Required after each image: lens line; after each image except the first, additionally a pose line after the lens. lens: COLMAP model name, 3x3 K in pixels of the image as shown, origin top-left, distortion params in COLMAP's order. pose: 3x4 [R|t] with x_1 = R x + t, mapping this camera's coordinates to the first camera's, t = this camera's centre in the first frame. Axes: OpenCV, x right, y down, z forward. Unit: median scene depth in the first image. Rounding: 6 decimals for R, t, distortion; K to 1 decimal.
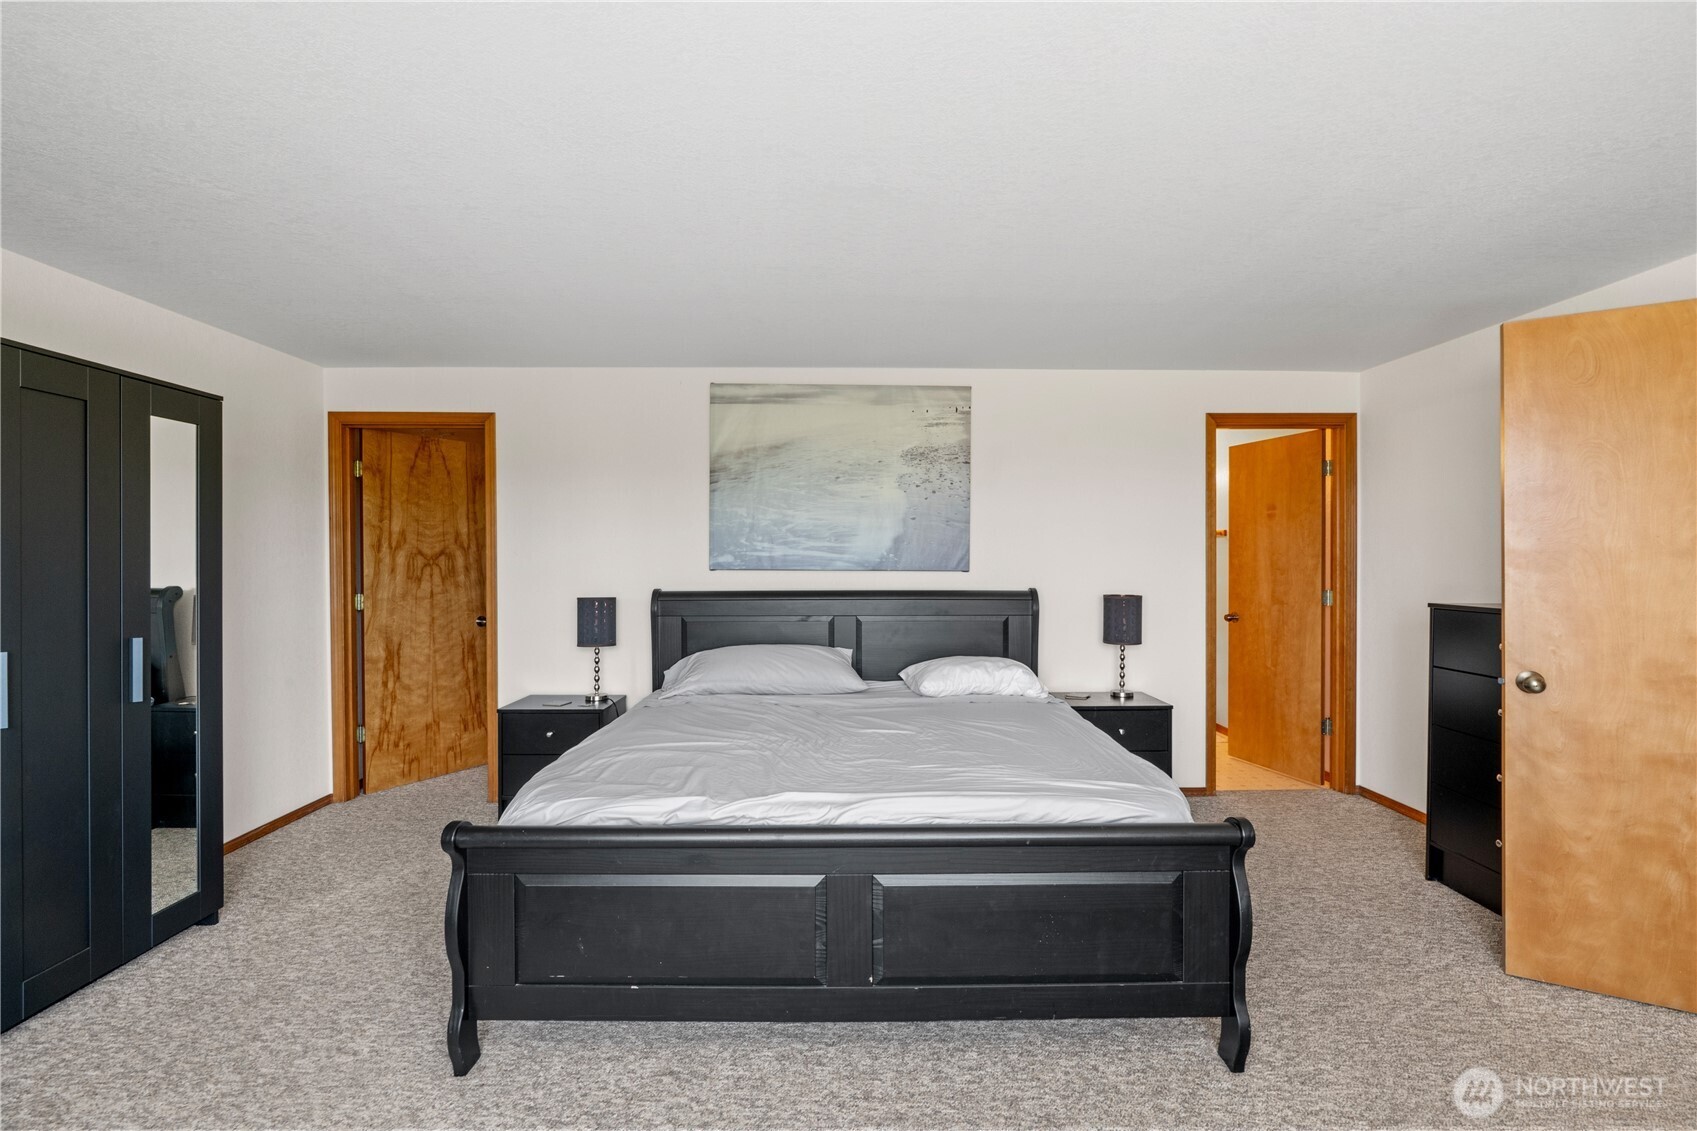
lens RADIAL K [[774.0, 0, 844.1], [0, 774.0, 562.0], [0, 0, 1]] dist [-0.005286, 0.000076]
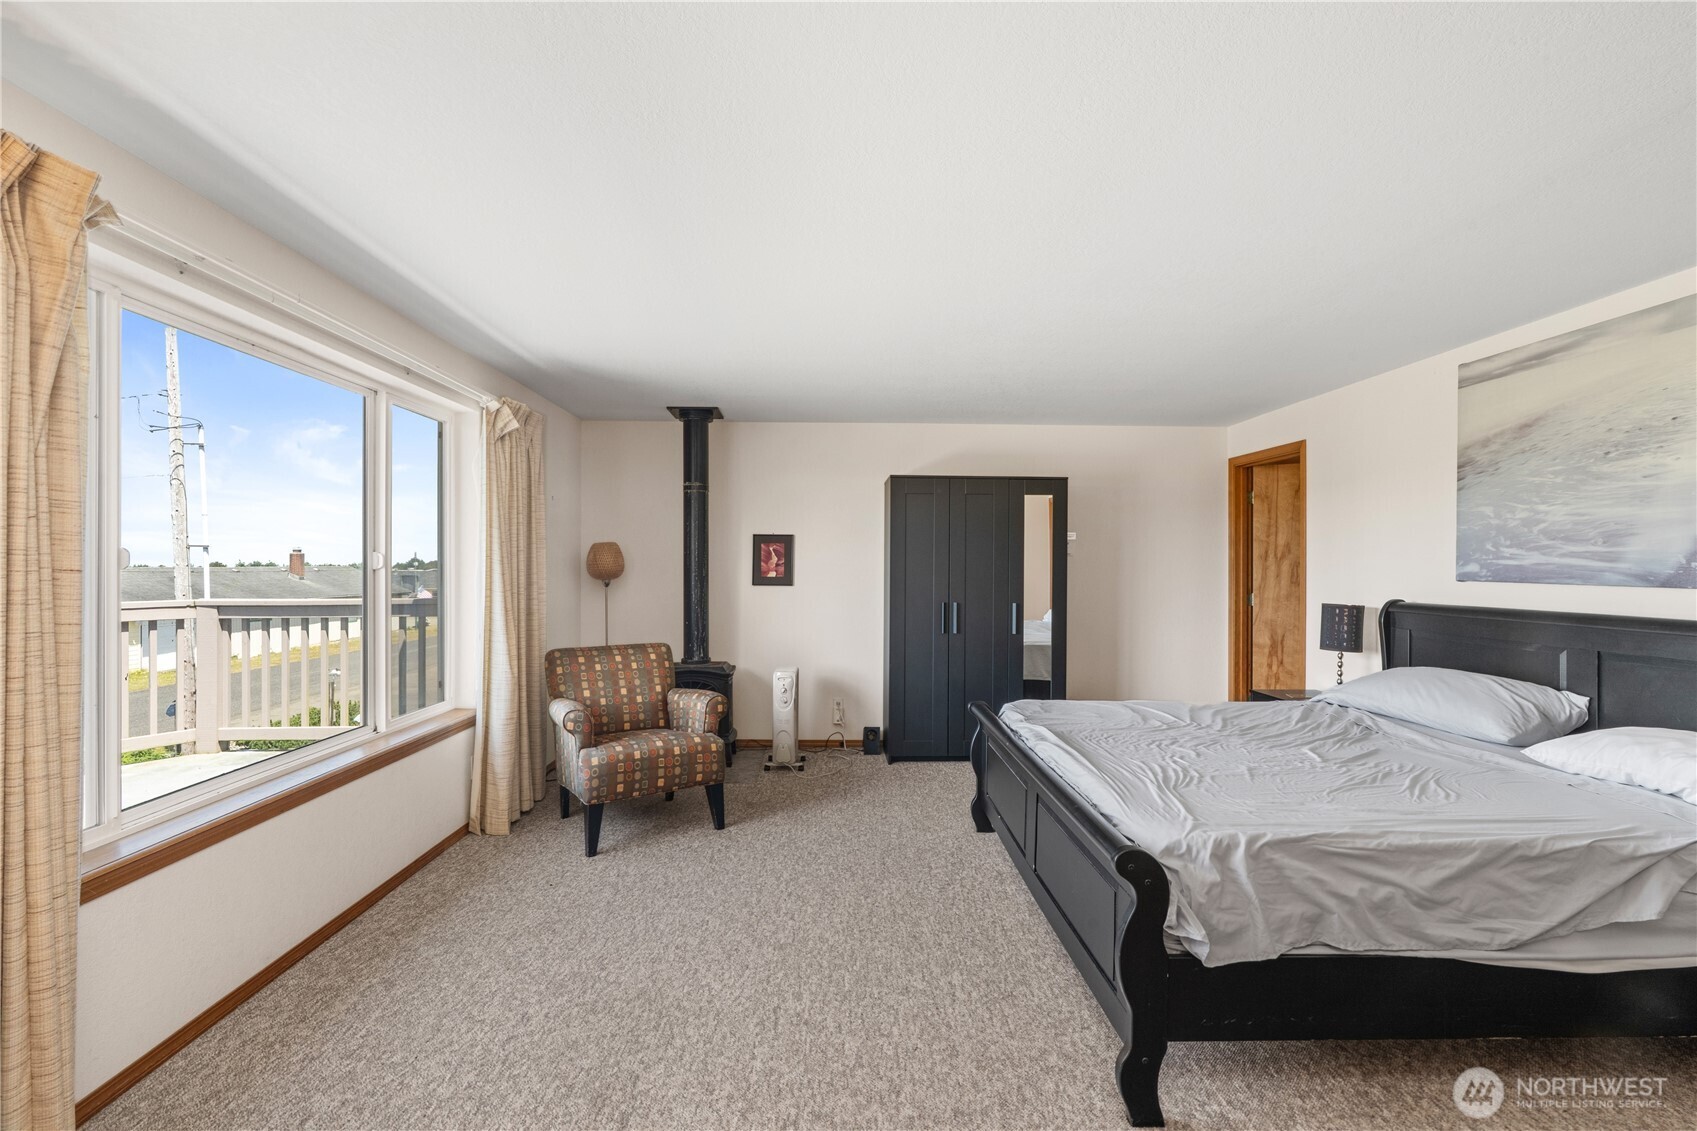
lens RADIAL K [[774.0, 0, 843.6], [0, 774.0, 565.2], [0, 0, 1]] dist [-0.005286, 0.000076]
pose [[0.006411, 0.001970, -0.999978, 0.684235], [-0.009389, 0.999954, 0.001910, -0.002421], [0.999935, 0.009377, 0.006430, 0.307043]]
